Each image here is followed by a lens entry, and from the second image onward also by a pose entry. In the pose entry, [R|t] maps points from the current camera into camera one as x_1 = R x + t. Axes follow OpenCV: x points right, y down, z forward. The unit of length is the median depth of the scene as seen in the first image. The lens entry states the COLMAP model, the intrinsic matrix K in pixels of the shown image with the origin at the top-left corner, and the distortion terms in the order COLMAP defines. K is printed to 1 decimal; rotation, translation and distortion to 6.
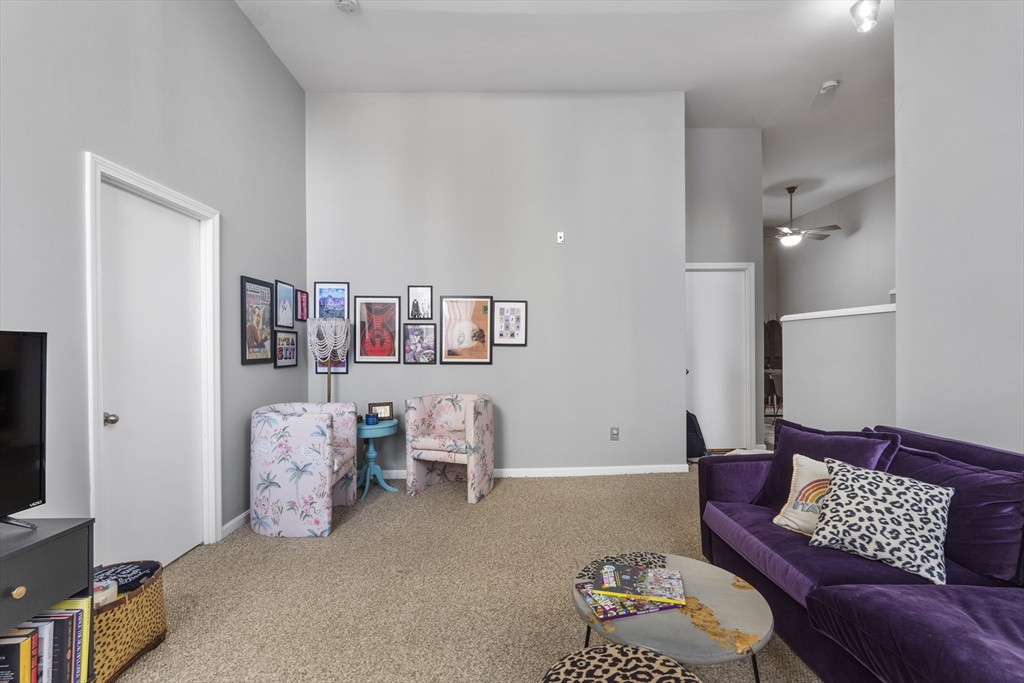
lens RADIAL K [[460.6, 0, 512.0], [0, 460.6, 341.5], [0, 0, 1]] dist [-0.000014, -0.000003]
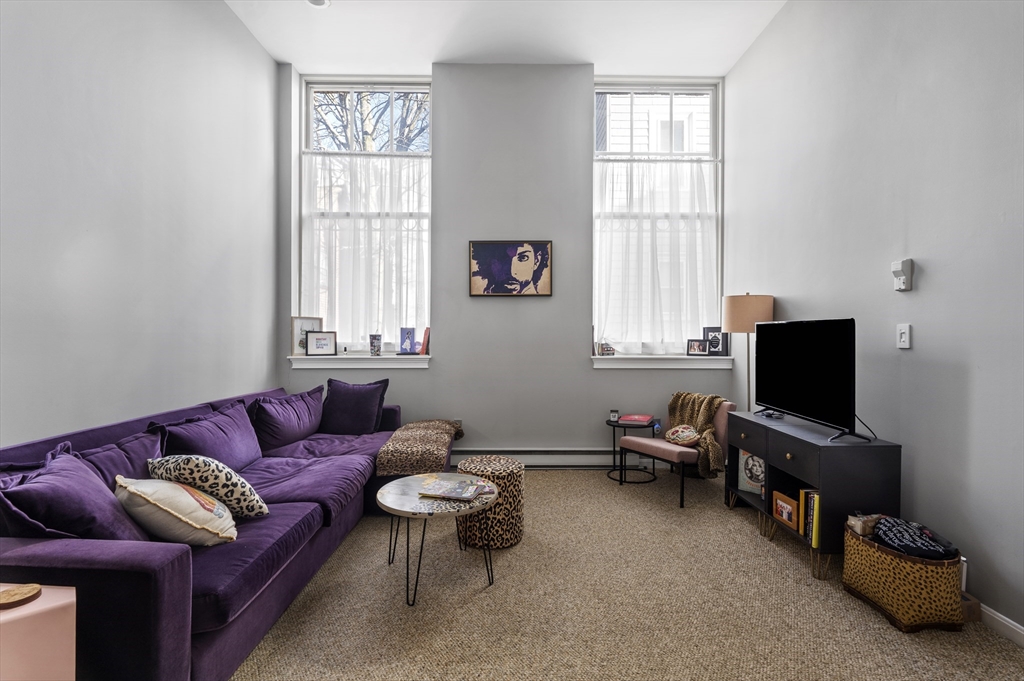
lens RADIAL K [[479.1, 0, 512.0], [0, 479.1, 340.5], [0, 0, 1]] dist [0.000540, 0.000143]
pose [[-0.999858, 0.002906, 0.016607, 0.049909], [0.003017, 0.999973, 0.006676, 0.028416], [-0.016587, 0.006725, -0.999840, 2.219244]]
